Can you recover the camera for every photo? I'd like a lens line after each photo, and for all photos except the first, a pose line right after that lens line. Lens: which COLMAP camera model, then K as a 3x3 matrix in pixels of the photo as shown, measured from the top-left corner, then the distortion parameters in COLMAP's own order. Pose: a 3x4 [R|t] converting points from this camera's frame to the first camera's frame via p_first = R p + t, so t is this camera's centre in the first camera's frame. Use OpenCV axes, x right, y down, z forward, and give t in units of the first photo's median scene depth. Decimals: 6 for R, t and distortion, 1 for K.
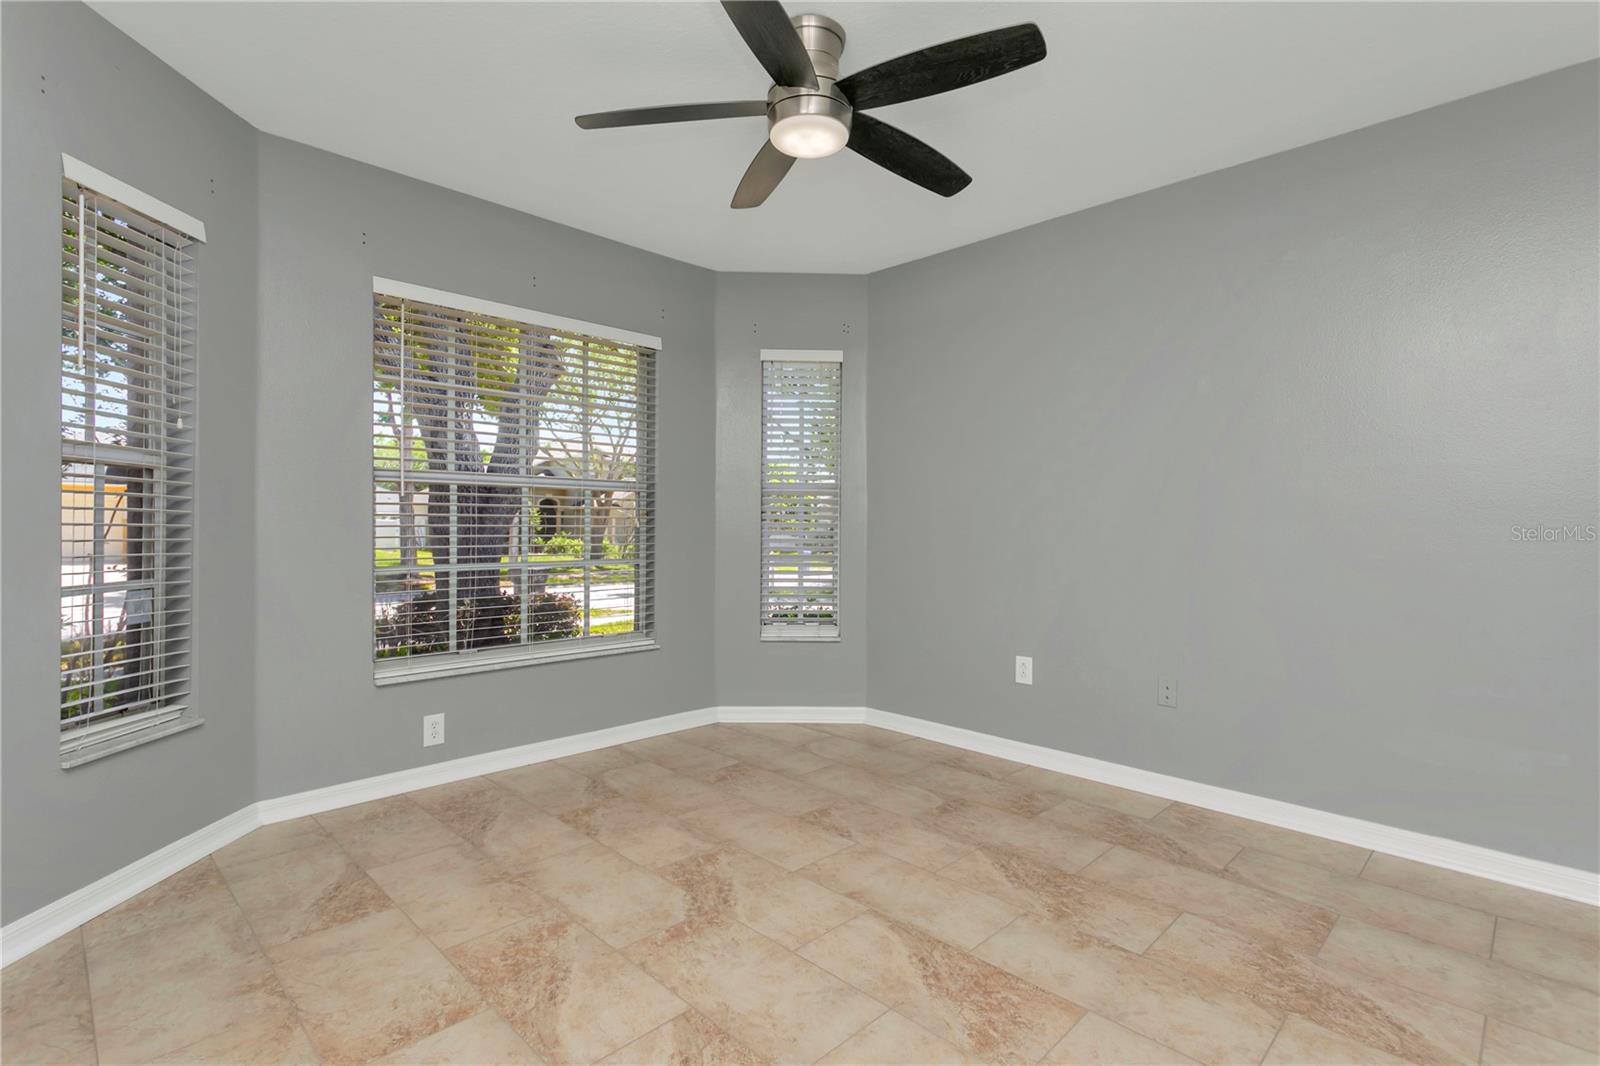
lens RADIAL K [[766.9, 0, 802.0], [0, 766.9, 530.5], [0, 0, 1]] dist [0.006131, 0.001339]
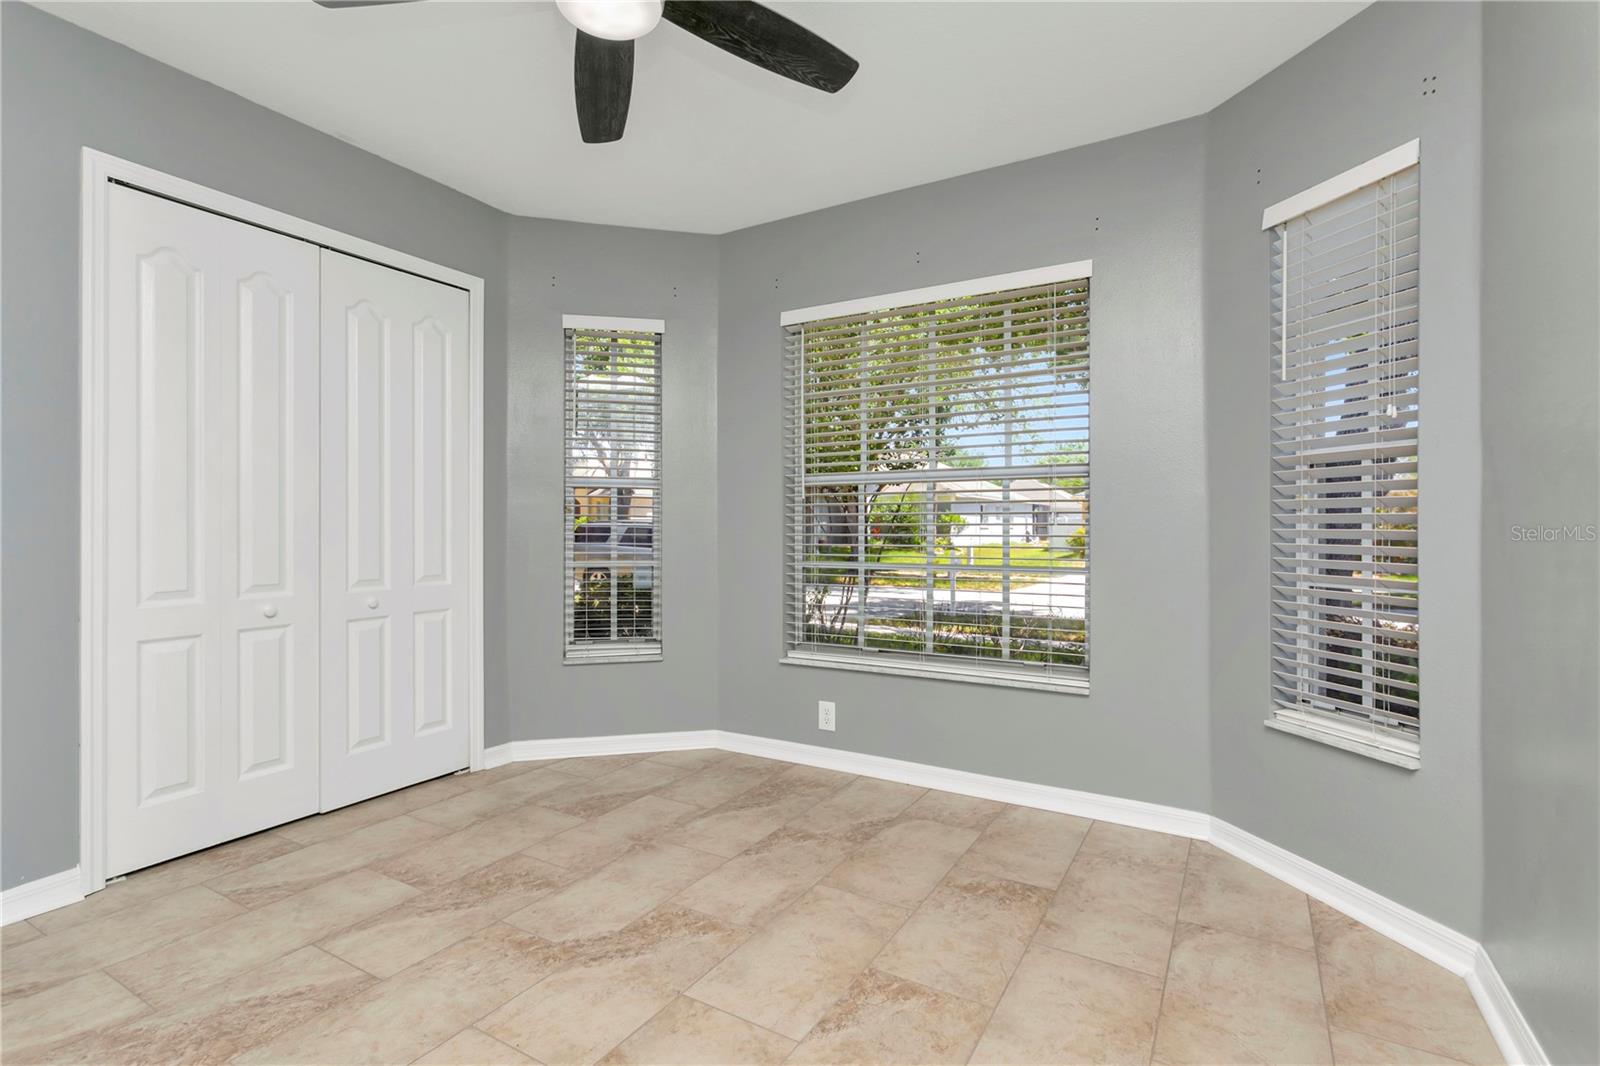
lens RADIAL K [[766.9, 0, 798.7], [0, 766.9, 531.7], [0, 0, 1]] dist [0.006131, 0.001339]
pose [[0.228137, -0.001388, -0.973628, 0.658297], [-0.002161, 0.999996, -0.001932, 0.005952], [0.973627, 0.002545, 0.228133, 0.853882]]
